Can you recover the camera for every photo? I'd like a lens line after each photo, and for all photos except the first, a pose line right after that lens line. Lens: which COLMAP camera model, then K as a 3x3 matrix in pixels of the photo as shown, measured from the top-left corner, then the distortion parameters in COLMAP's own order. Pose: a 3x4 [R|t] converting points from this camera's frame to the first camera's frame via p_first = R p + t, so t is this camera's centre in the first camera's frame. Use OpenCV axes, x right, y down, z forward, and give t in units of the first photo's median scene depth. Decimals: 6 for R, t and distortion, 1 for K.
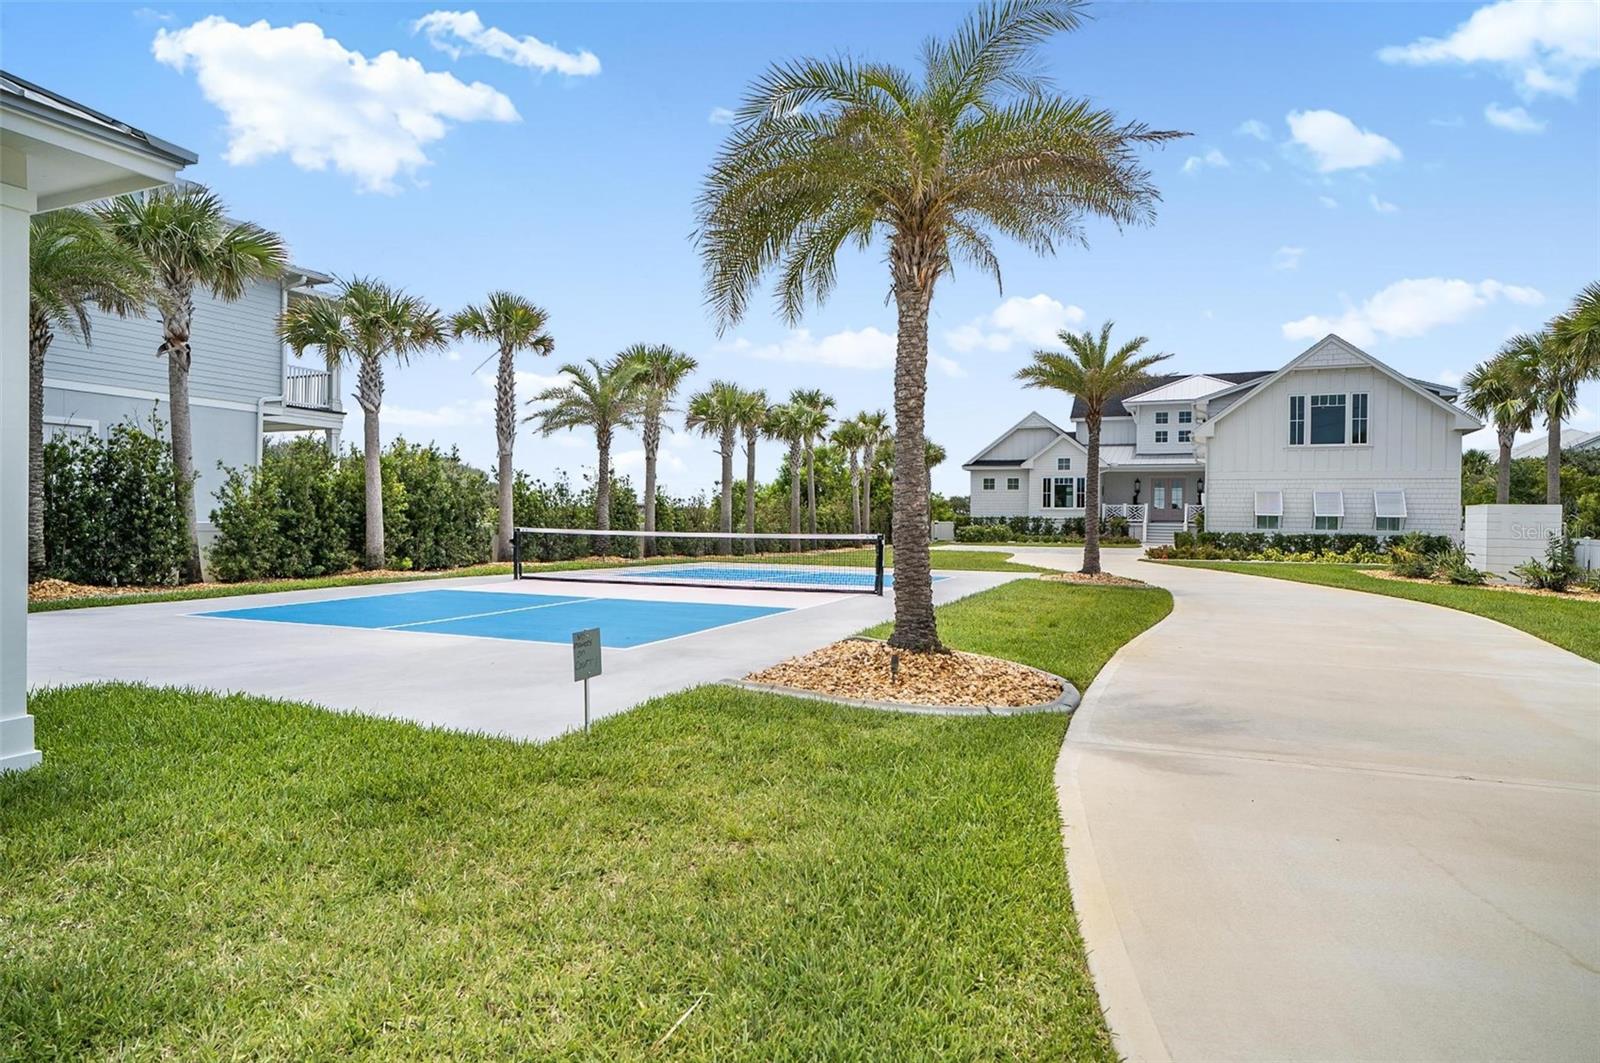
lens RADIAL K [[964.8, 0, 822.3], [0, 964.8, 525.7], [0, 0, 1]] dist [0.003029, 0.000911]
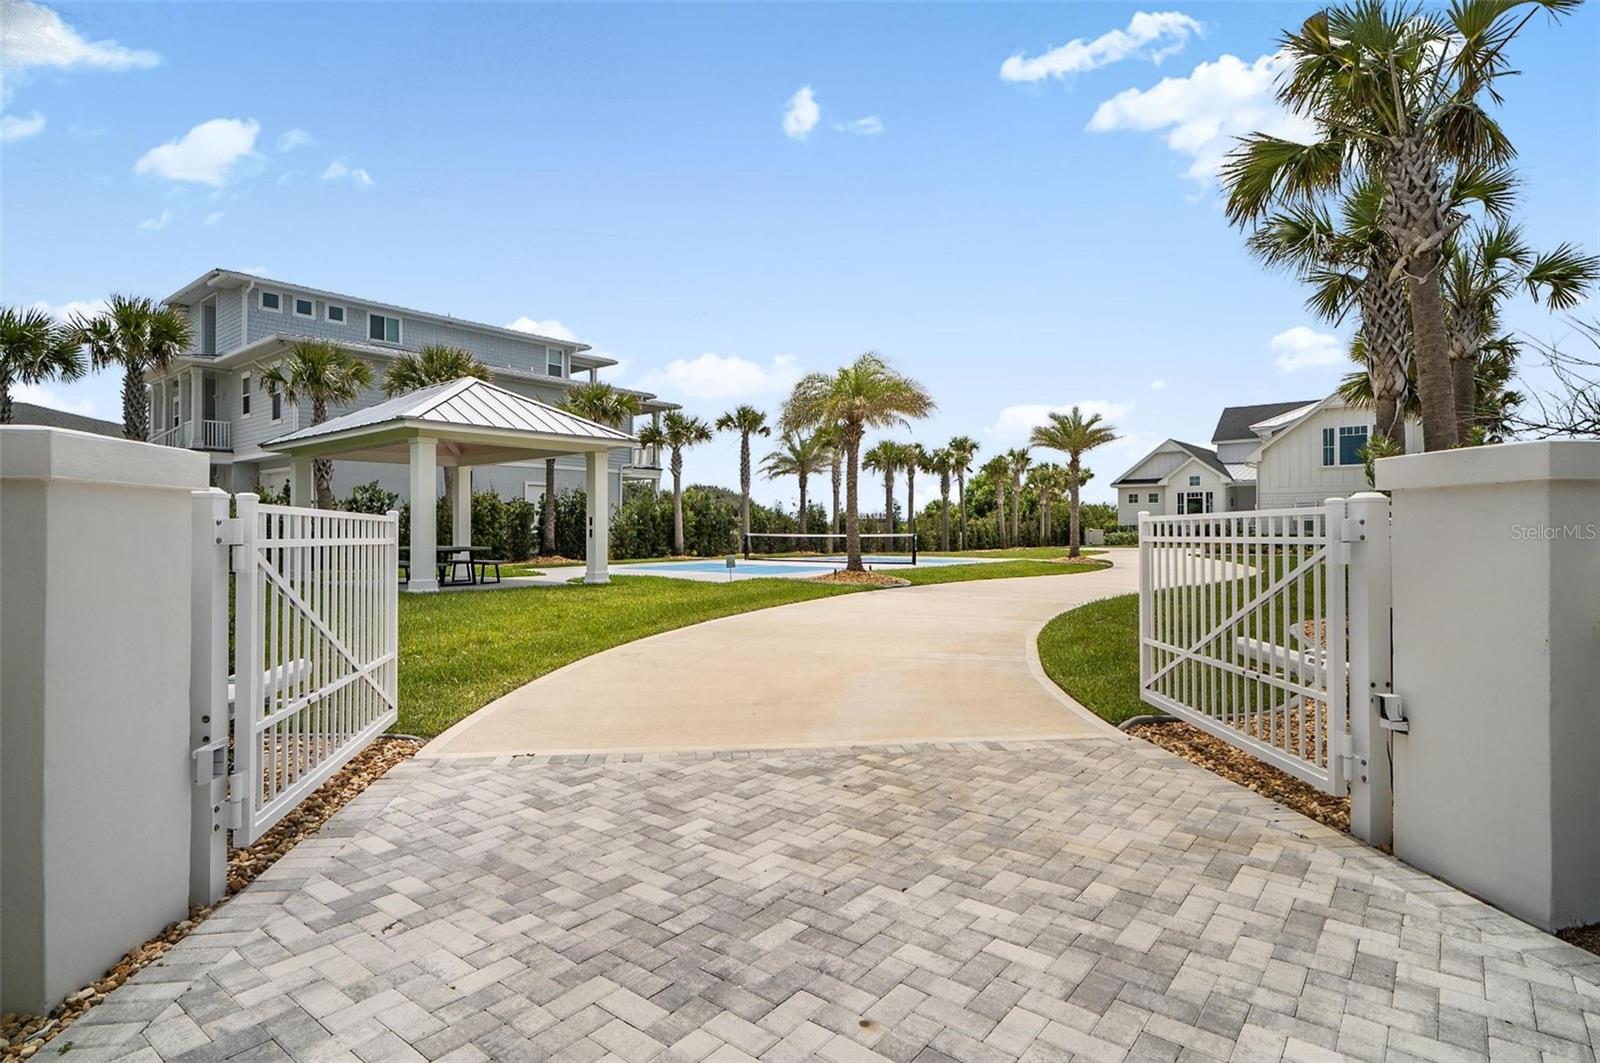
lens RADIAL K [[812.6, 0, 800.0], [0, 812.6, 531.5], [0, 0, 1]] dist [-0.063695, -0.000003]
pose [[0.959584, -0.014828, -0.281030, 0.127008], [0.012777, 0.999877, -0.009127, 0.007706], [0.281131, 0.005167, 0.959656, -0.276517]]
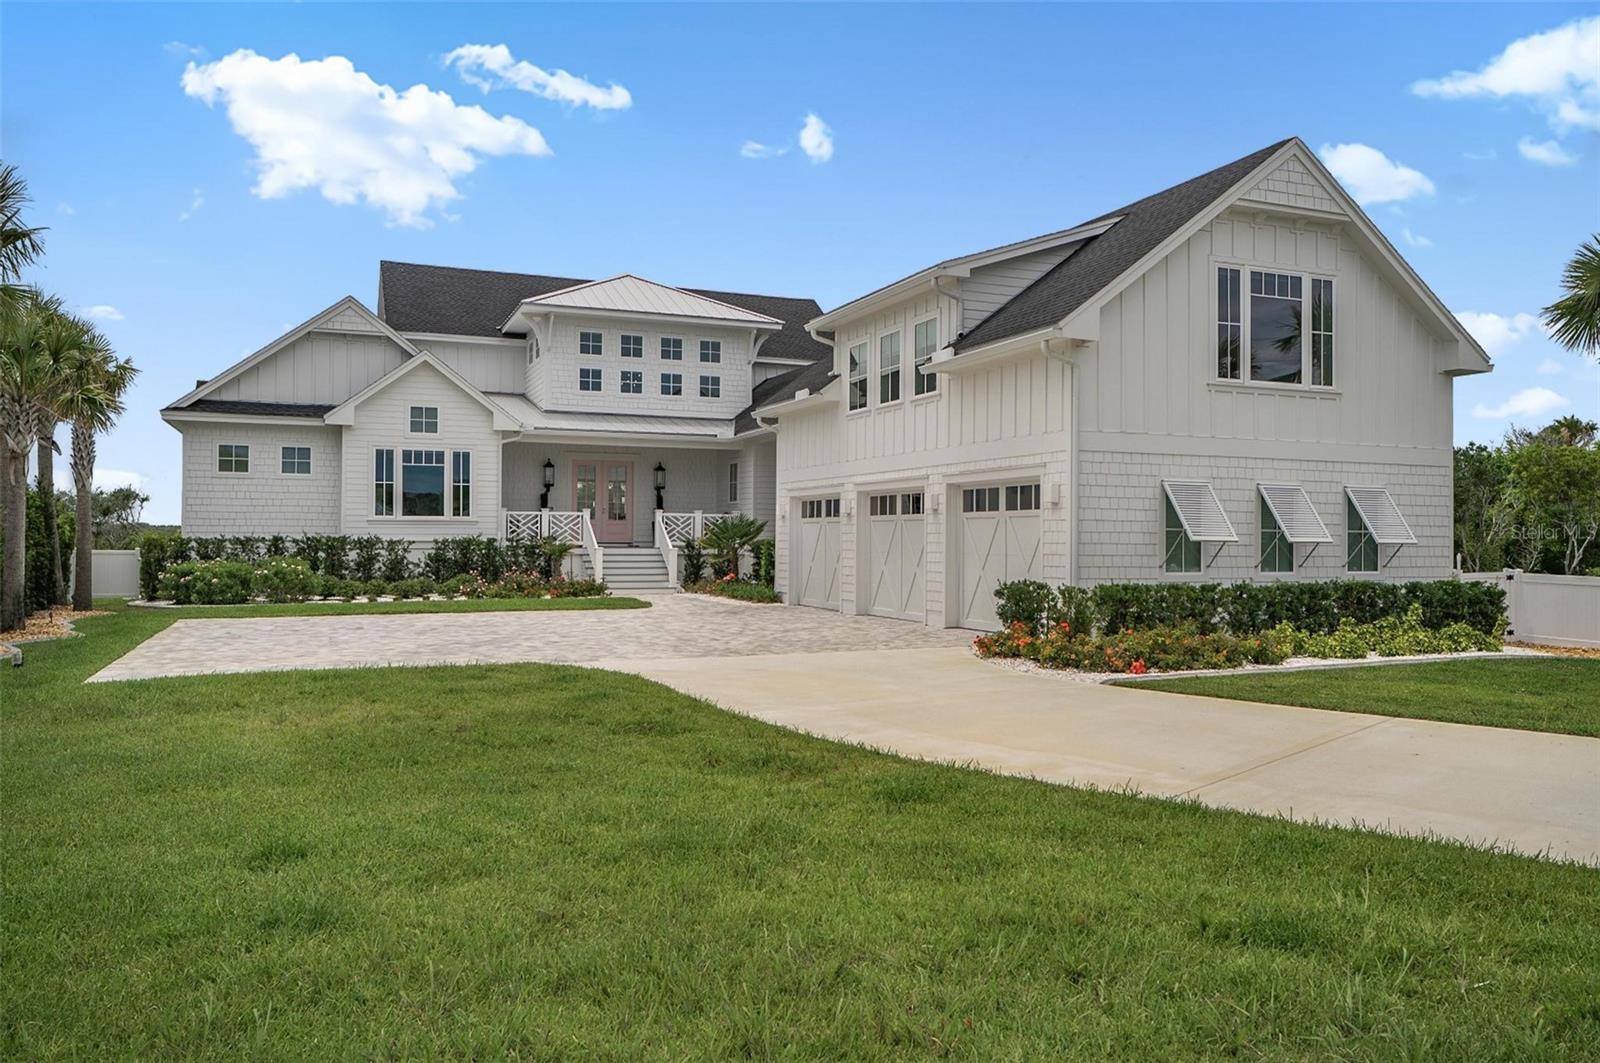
lens RADIAL K [[1153.2, 0, 800.0], [0, 1153.2, 531.5], [0, 0, 1]] dist [-0.003422, -0.001025]
pose [[0.710859, -0.005140, 0.703316, -0.009133], [0.005067, 0.999985, 0.002187, -0.028104], [-0.703317, 0.002009, 0.710874, 1.166089]]
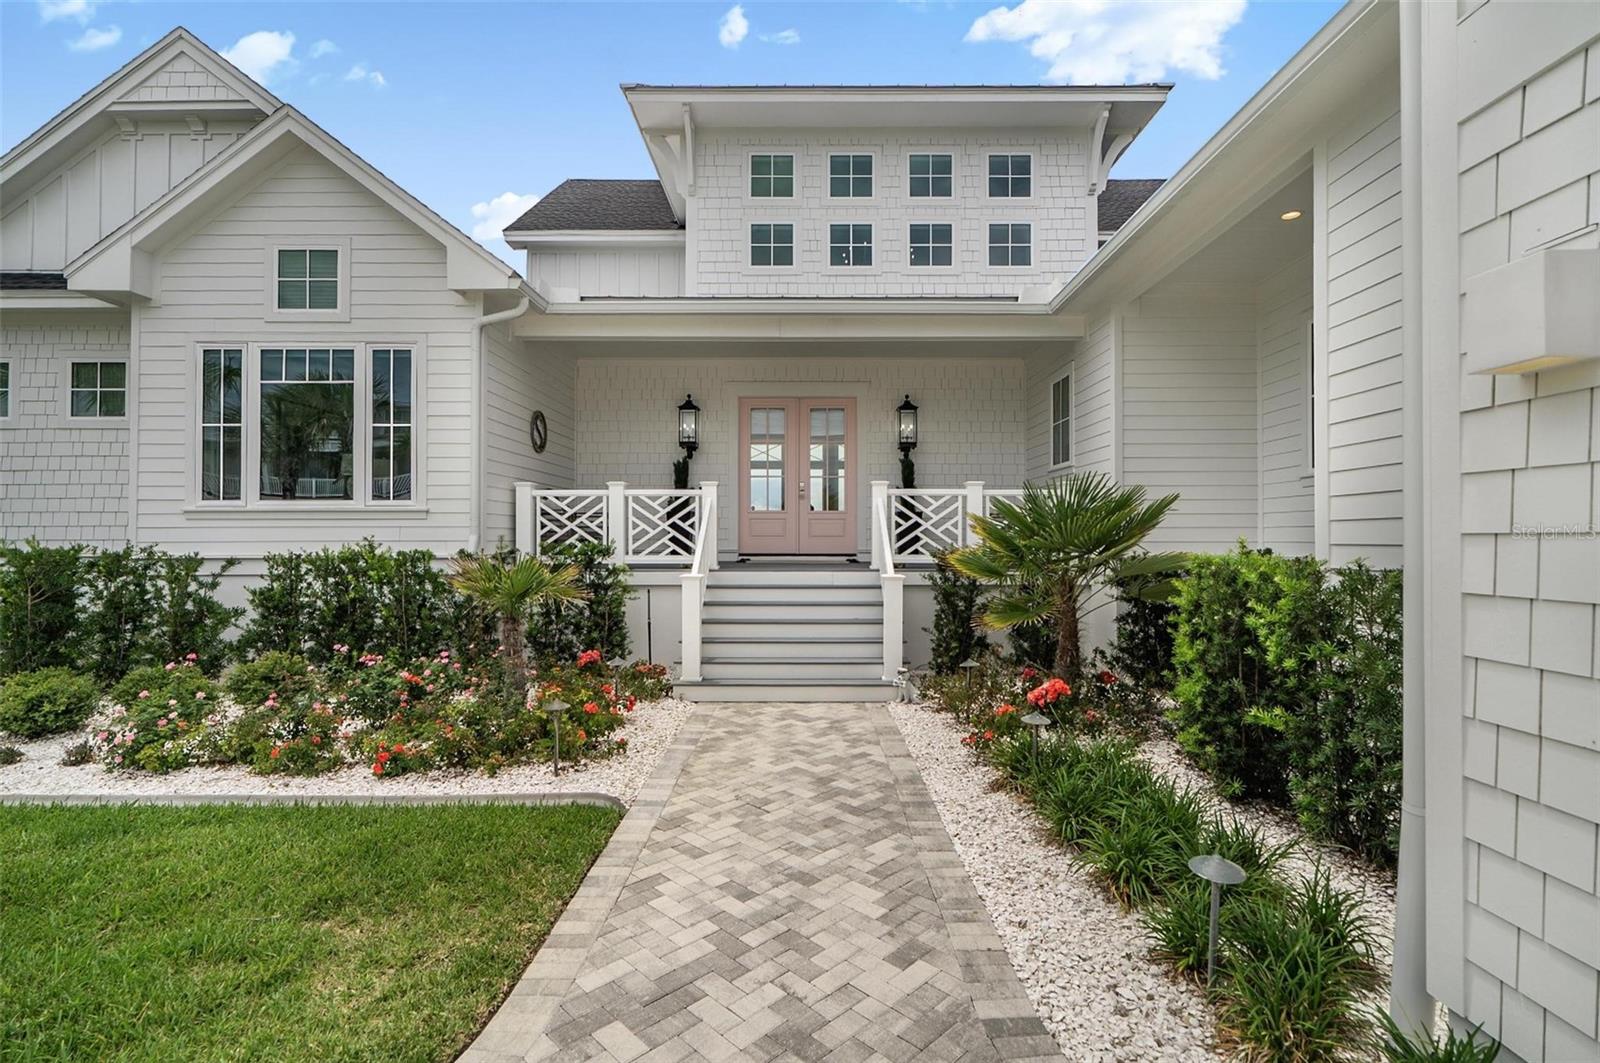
lens RADIAL K [[731.2, 0, 800.0], [0, 731.2, 531.5], [0, 0, 1]] dist [0.000239, 0.000218]
pose [[0.927894, -0.010822, 0.372688, 0.679872], [0.013344, 0.999902, -0.004189, -0.024672], [-0.372606, 0.008860, 0.927947, 1.950374]]
